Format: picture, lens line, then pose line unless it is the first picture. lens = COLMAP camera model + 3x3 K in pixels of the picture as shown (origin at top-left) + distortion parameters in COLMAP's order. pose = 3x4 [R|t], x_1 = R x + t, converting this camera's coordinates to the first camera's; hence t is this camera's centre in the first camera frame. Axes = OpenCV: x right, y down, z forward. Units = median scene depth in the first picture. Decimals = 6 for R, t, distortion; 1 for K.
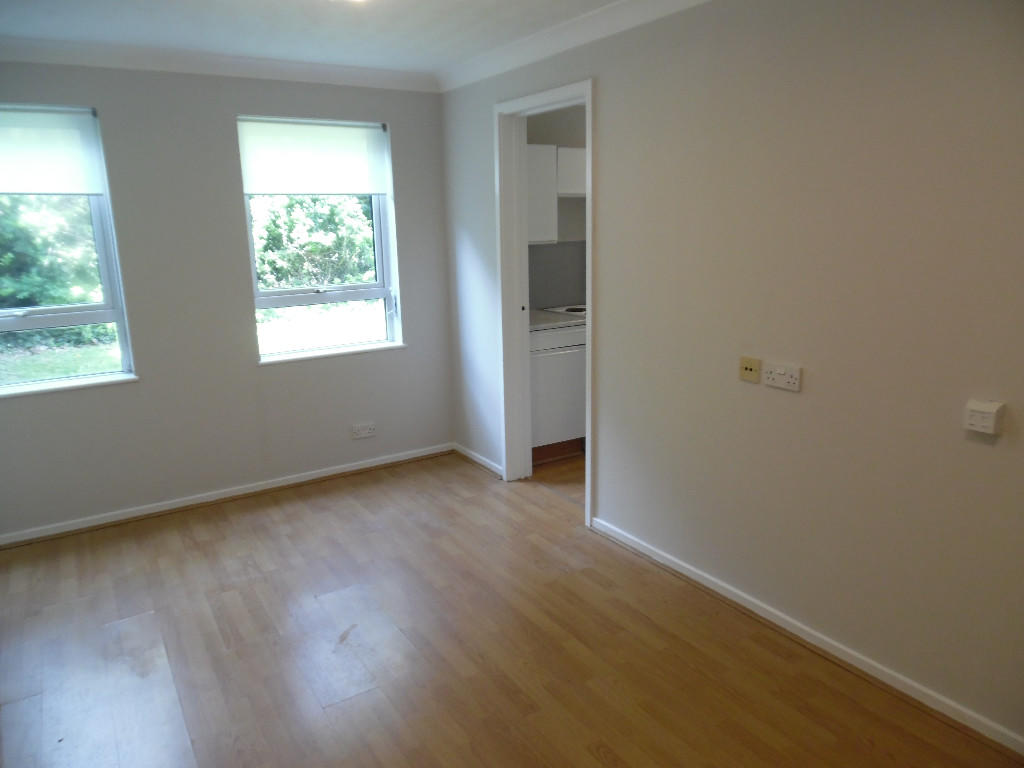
lens RADIAL K [[720.1, 0, 513.0], [0, 720.1, 391.6], [0, 0, 1]] dist [-0.004547, 0.001122]
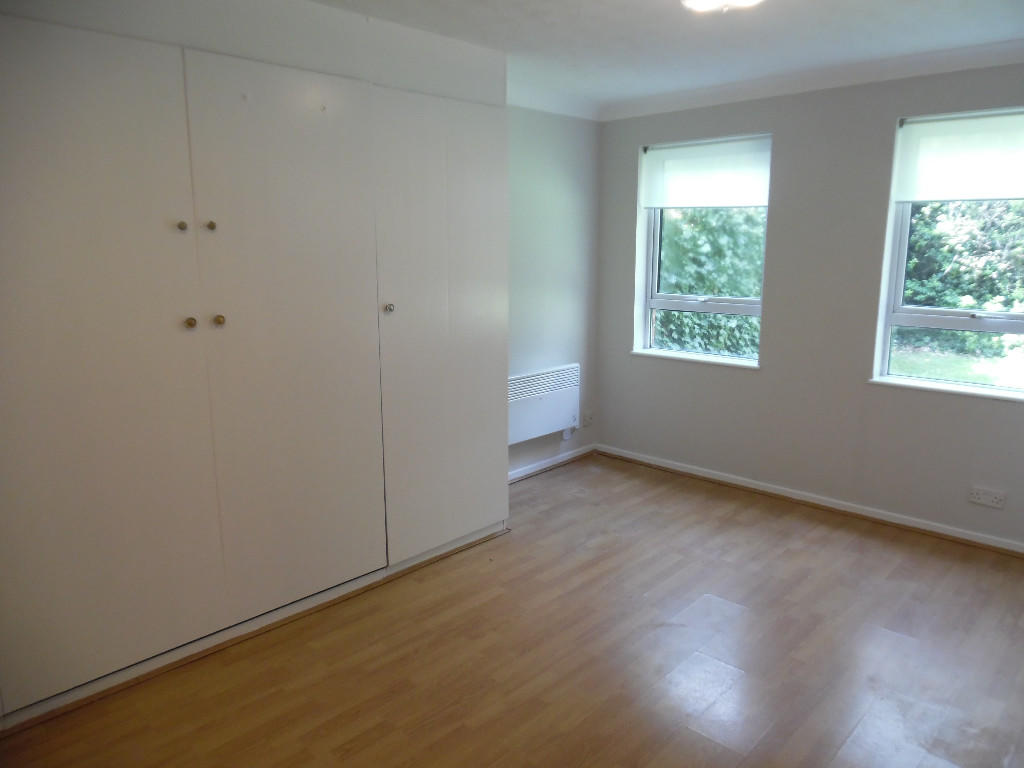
lens RADIAL K [[720.1, 0, 512.1], [0, 720.1, 379.6], [0, 0, 1]] dist [-0.004547, 0.001122]
pose [[0.245518, 0.206488, -0.947145, 0.383976], [-0.232203, 0.961133, 0.149346, -0.065467], [0.941171, 0.183263, 0.283923, 0.263395]]
